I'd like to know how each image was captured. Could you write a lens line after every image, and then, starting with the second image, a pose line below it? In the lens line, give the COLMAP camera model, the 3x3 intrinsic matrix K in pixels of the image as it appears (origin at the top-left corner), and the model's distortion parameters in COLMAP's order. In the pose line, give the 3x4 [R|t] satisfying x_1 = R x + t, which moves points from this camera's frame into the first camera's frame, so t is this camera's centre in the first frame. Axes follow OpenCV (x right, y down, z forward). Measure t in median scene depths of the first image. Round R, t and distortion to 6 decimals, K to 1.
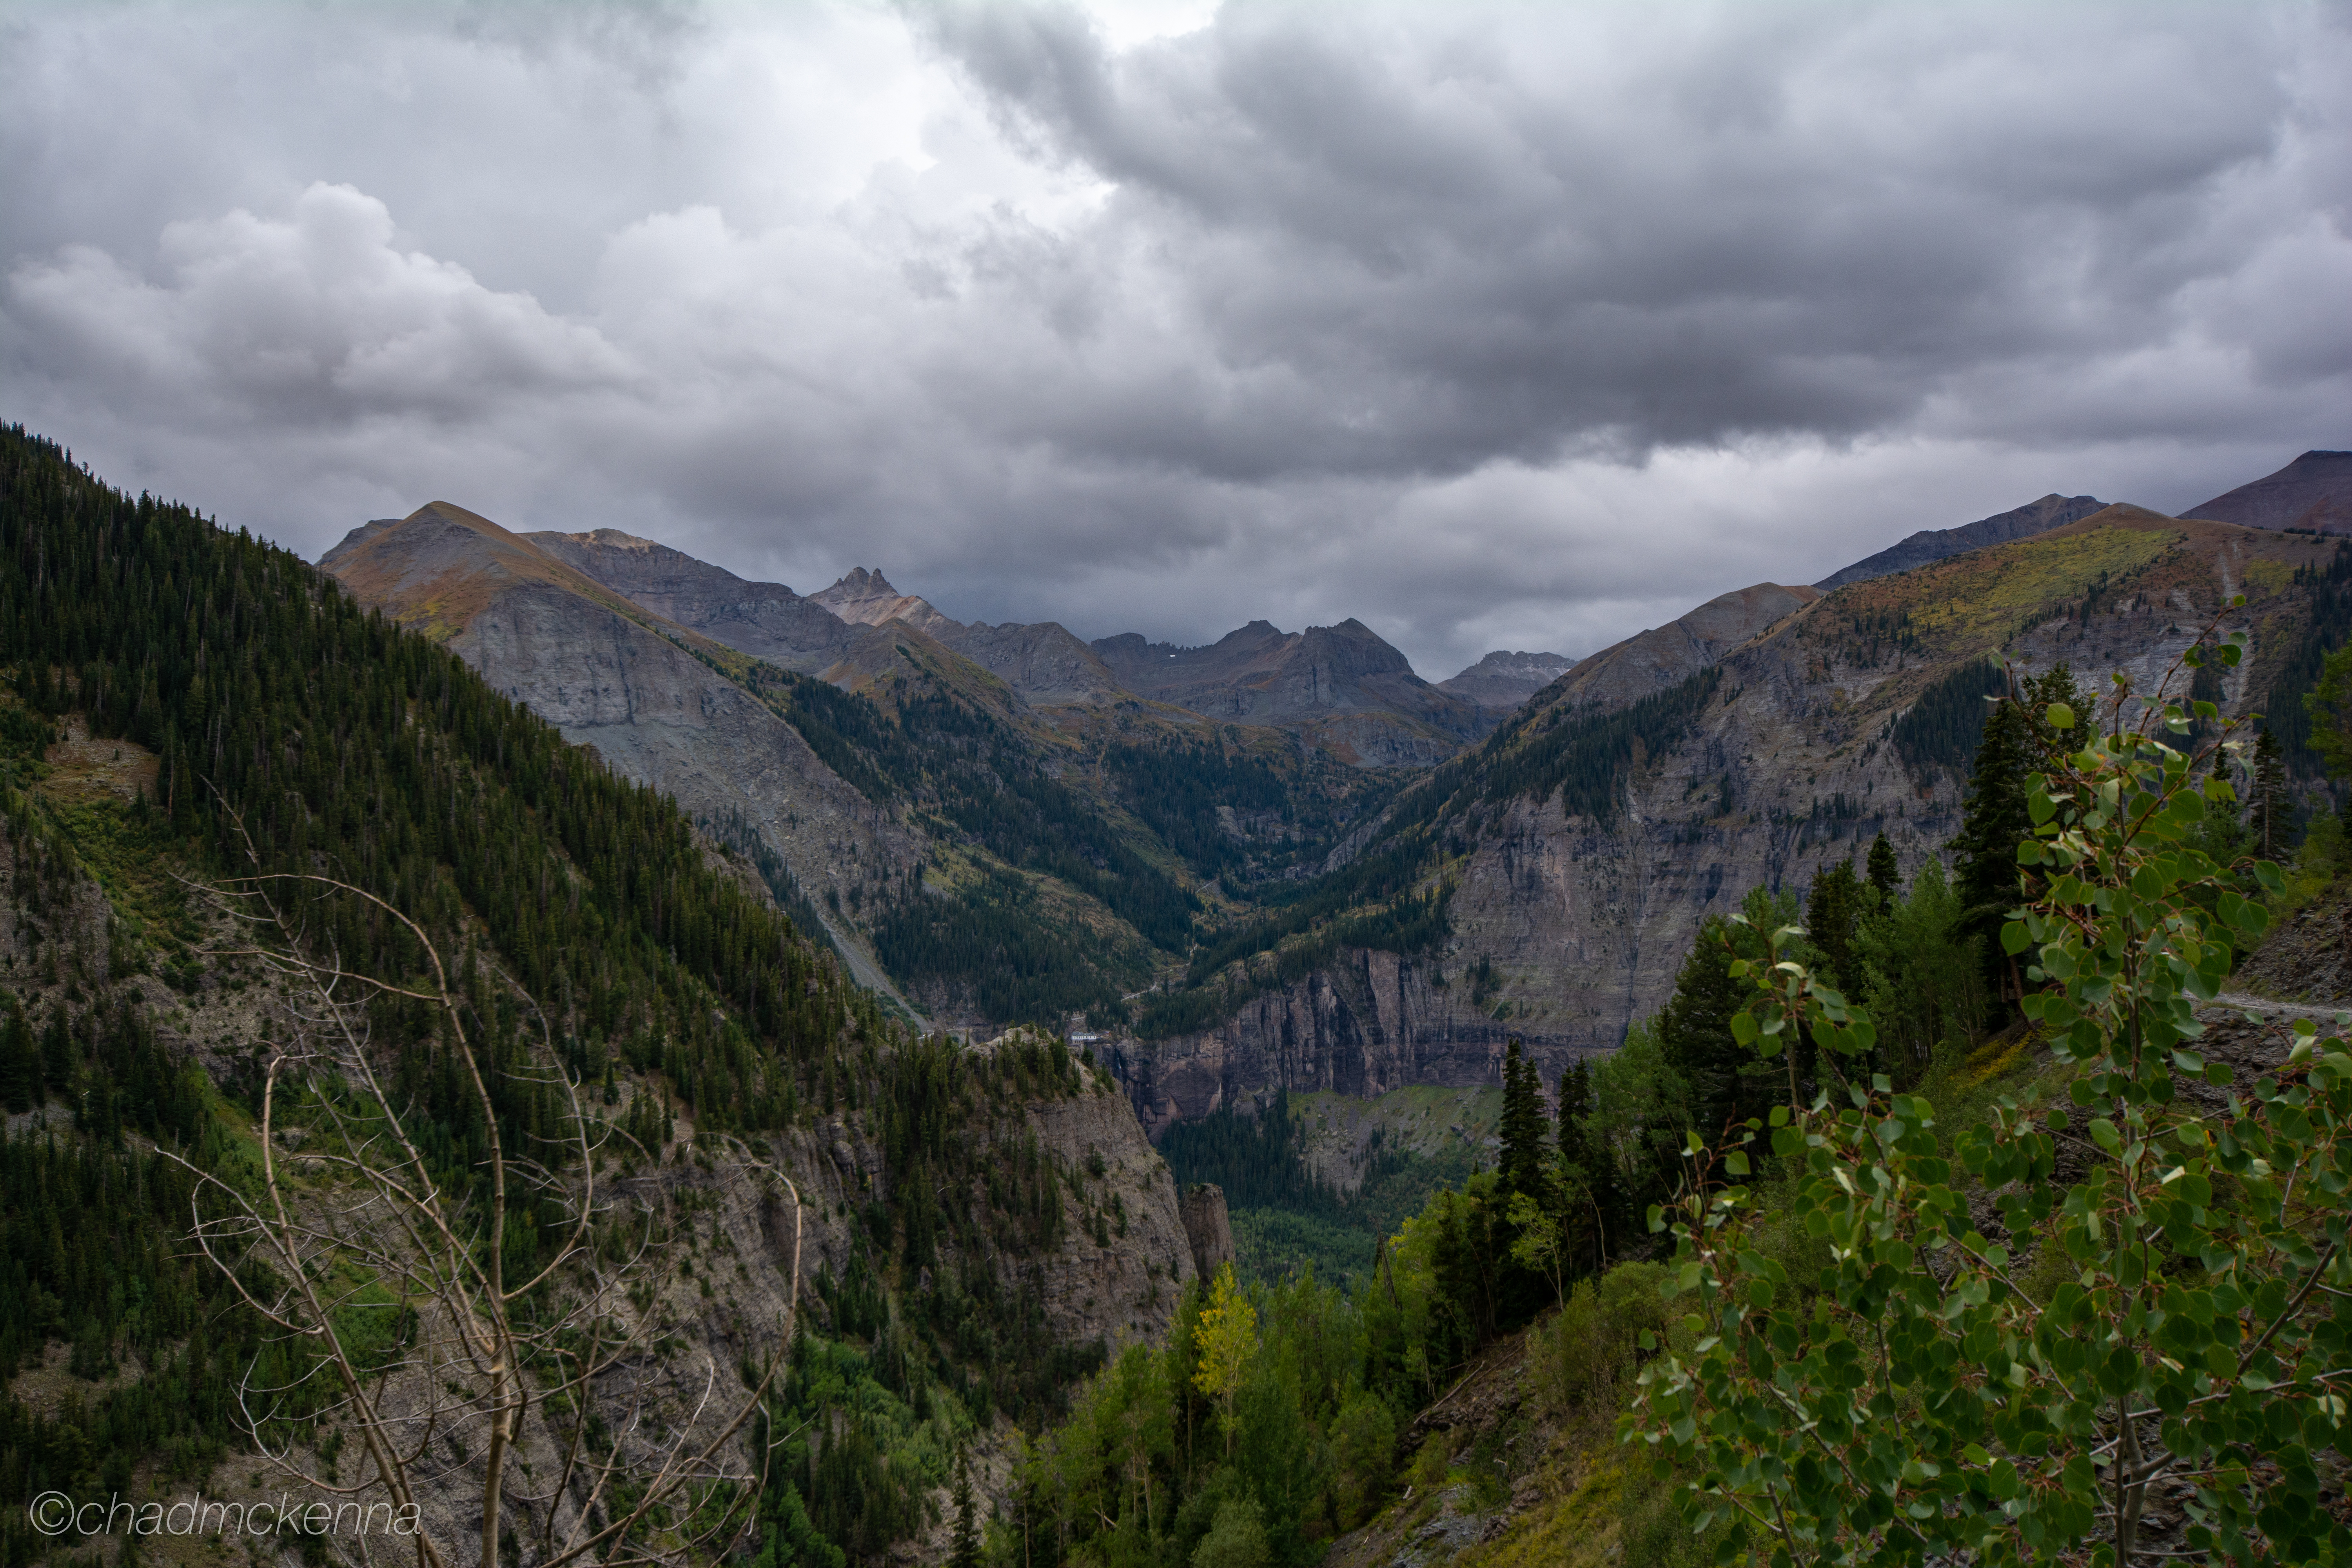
lens RADIAL K [[2375.1, 0, 1176.4], [0, 2375.1, 785.5], [0, 0, 1]] dist [0.008236, 0.000000]
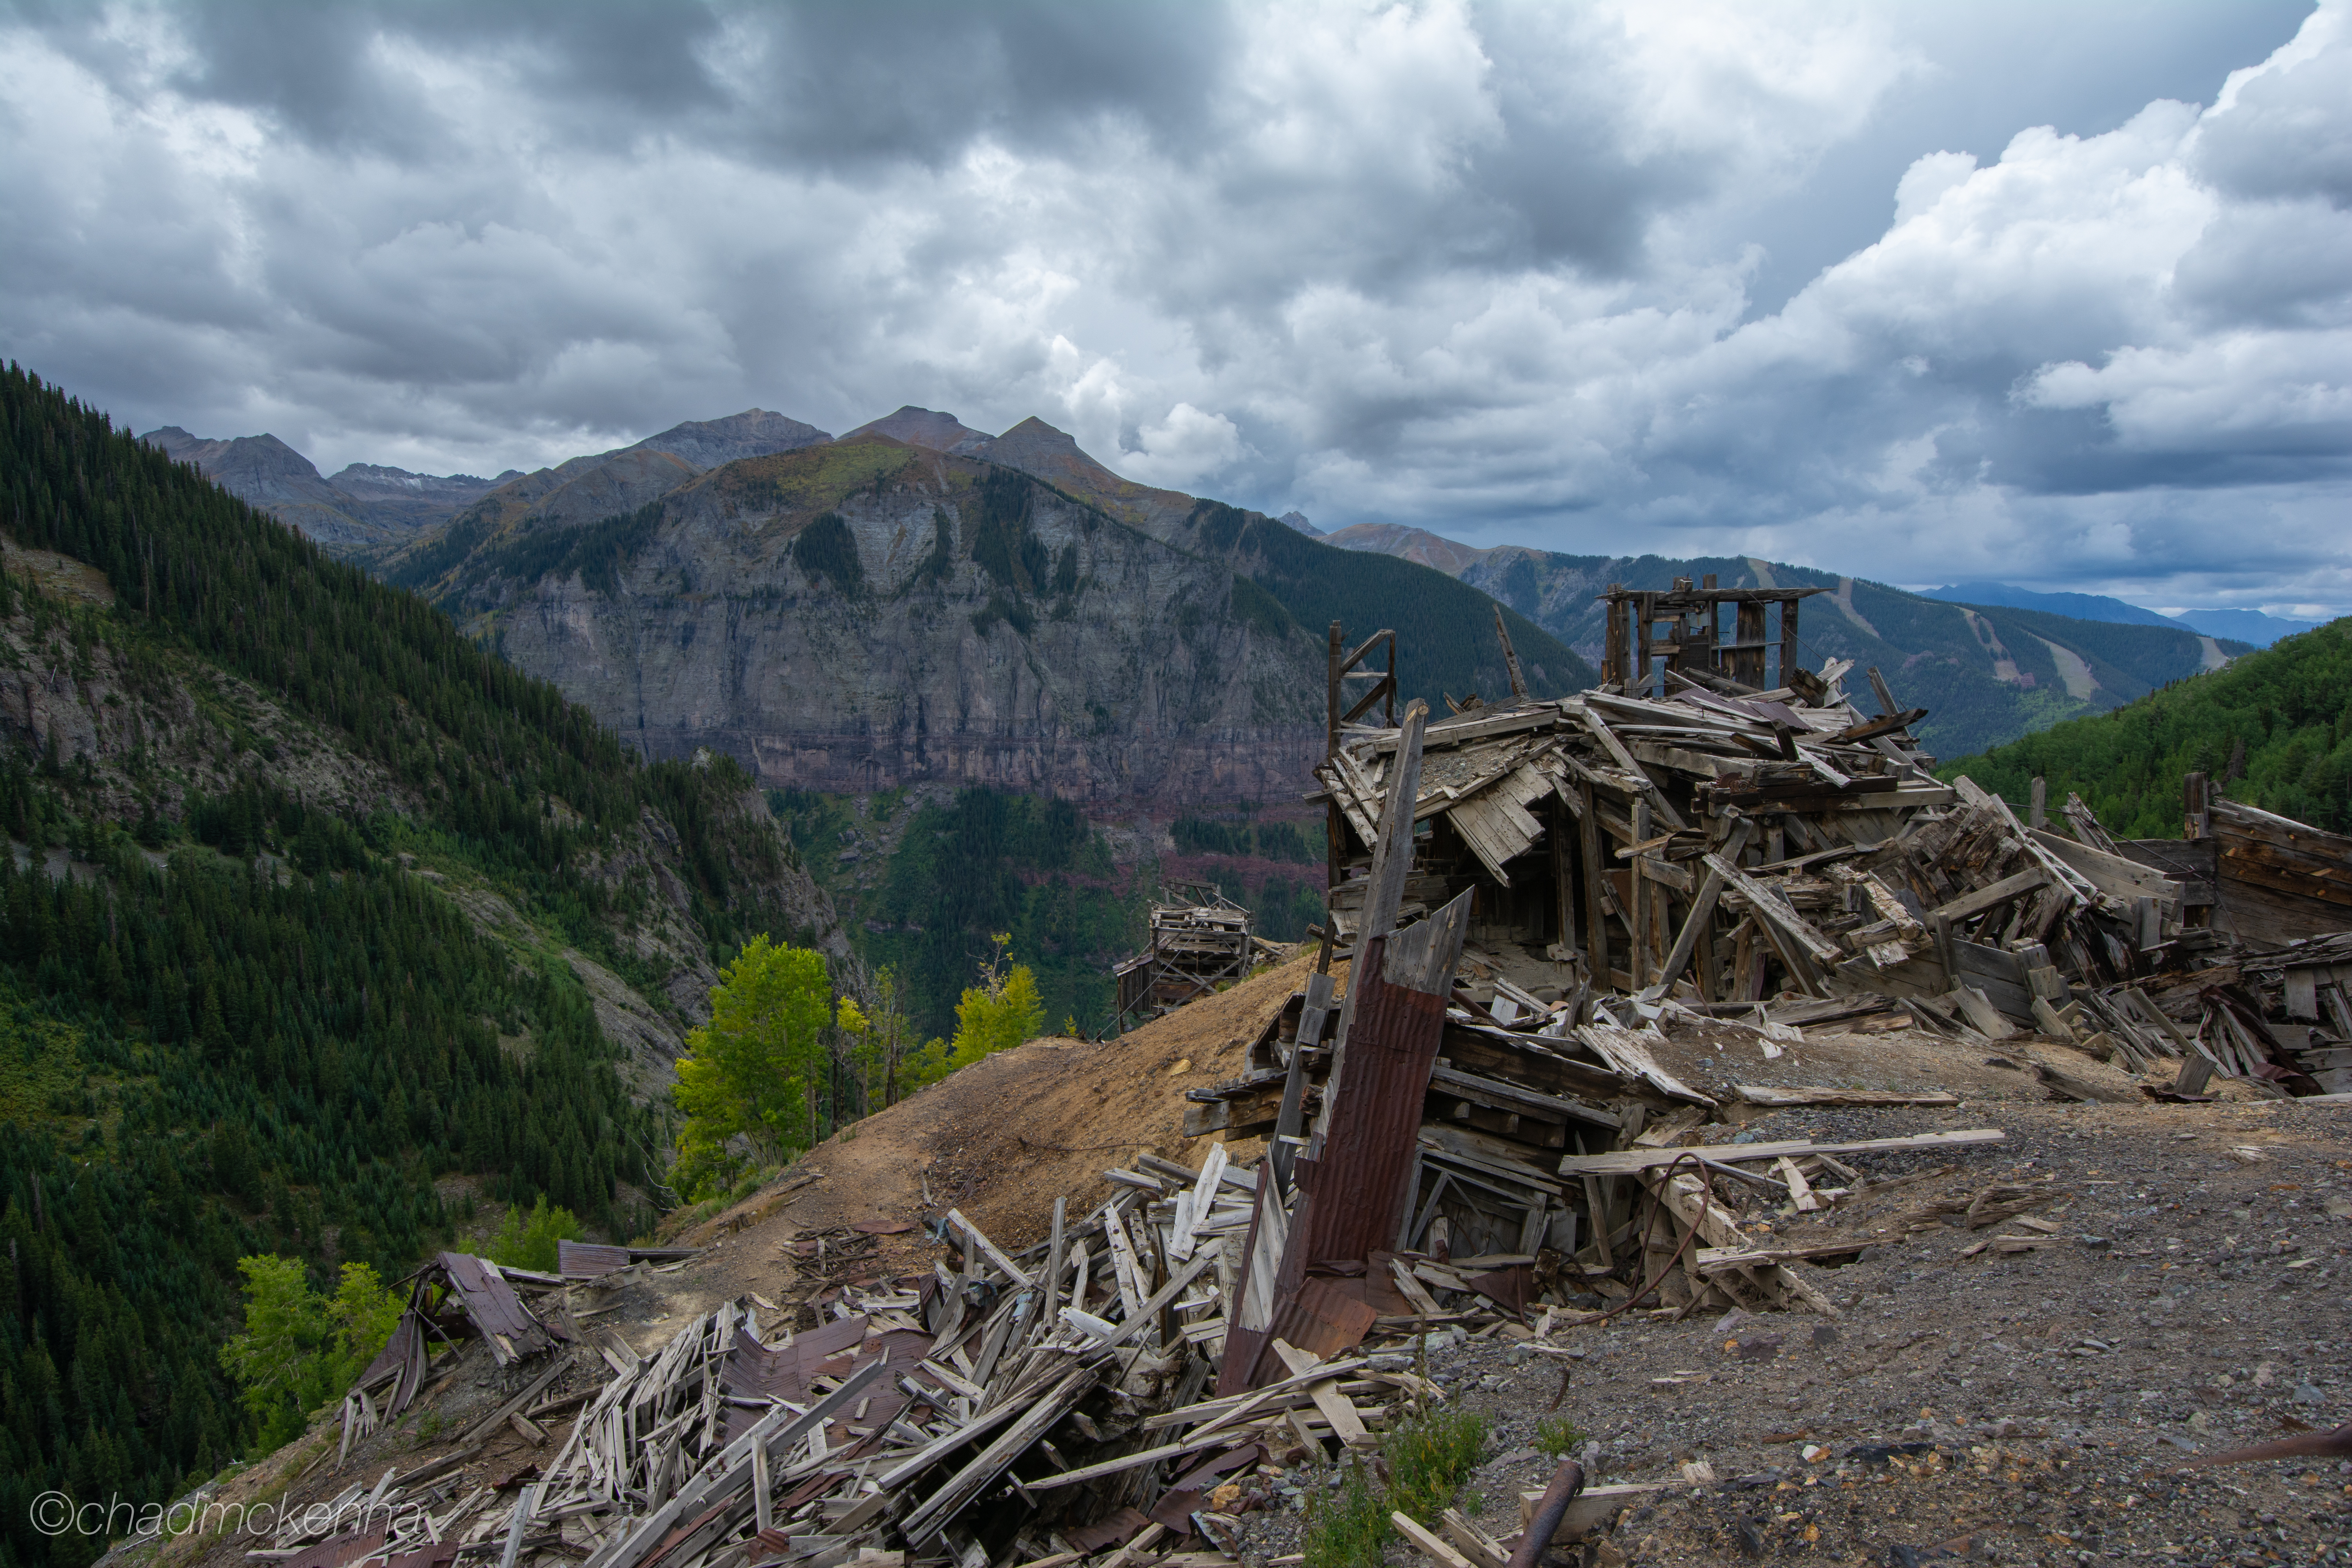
lens RADIAL K [[1324.3, 0, 1177.4], [0, 1324.3, 785.0], [0, 0, 1]] dist [-0.001310, -0.000316]
pose [[0.740946, -0.068090, 0.668104, -0.155264], [-0.043832, 0.987822, 0.149286, -0.008838], [-0.670133, -0.139897, 0.728938, 0.037864]]
